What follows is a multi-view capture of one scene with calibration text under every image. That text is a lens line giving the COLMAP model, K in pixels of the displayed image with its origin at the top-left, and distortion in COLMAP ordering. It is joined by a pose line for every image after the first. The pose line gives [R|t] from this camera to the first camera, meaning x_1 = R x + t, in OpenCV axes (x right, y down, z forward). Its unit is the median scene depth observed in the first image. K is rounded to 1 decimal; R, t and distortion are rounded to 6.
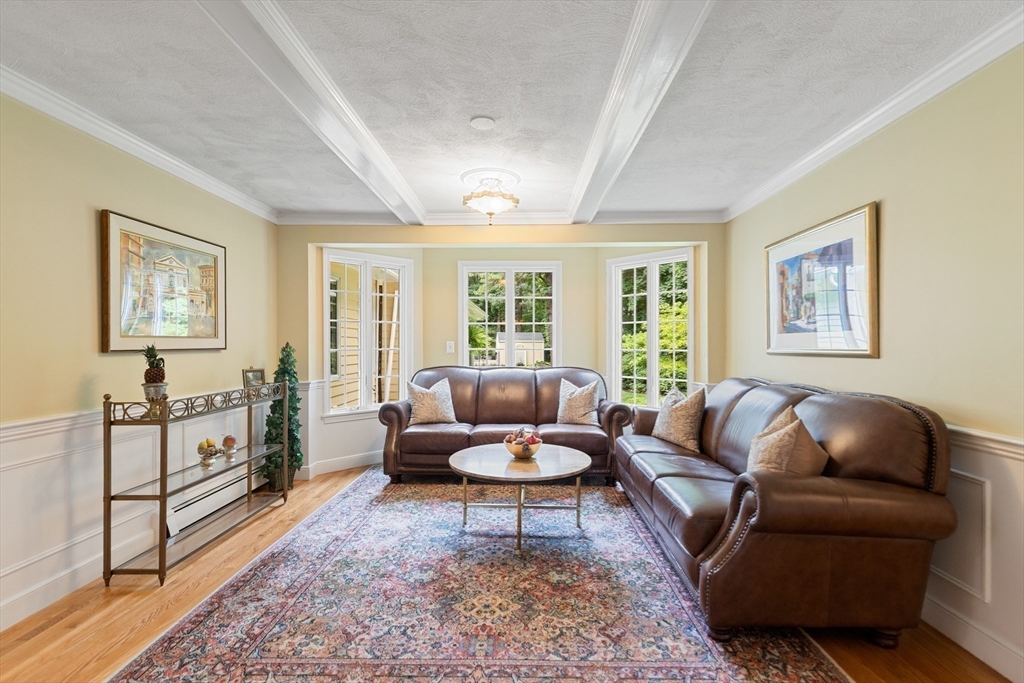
lens RADIAL K [[470.7, 0, 514.5], [0, 470.7, 343.5], [0, 0, 1]] dist [0.011895, -0.001460]
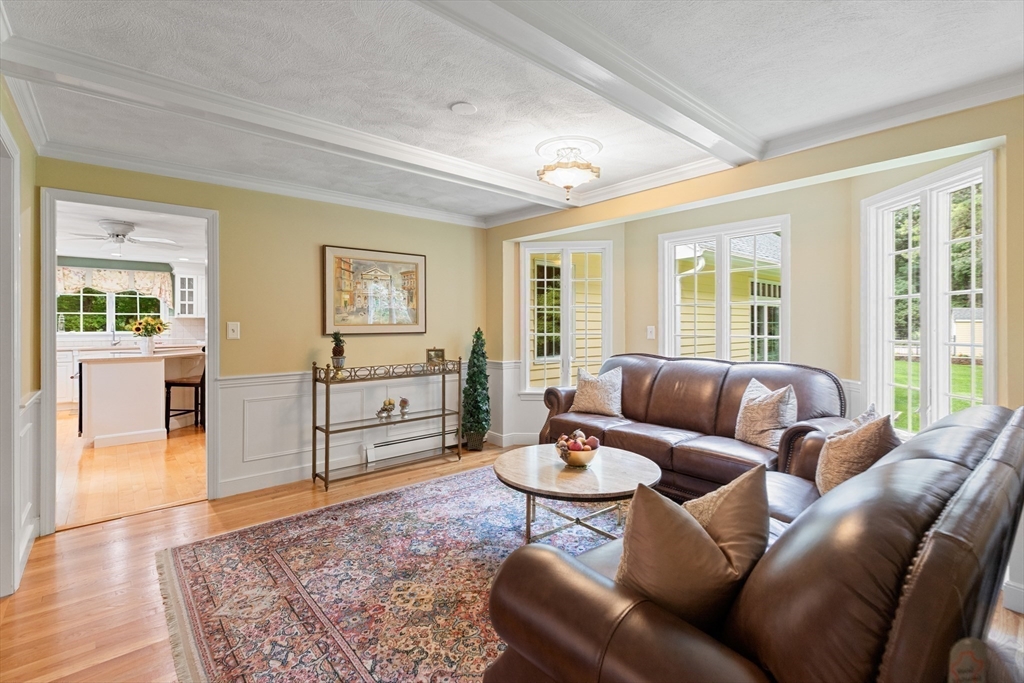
lens RADIAL K [[470.7, 0, 504.5], [0, 470.7, 322.2], [0, 0, 1]] dist [0.011895, -0.001460]
pose [[0.662575, -0.002290, -0.748992, 0.695989], [0.000934, 0.999997, -0.002231, -0.020418], [0.748995, 0.000778, 0.662575, 0.399900]]
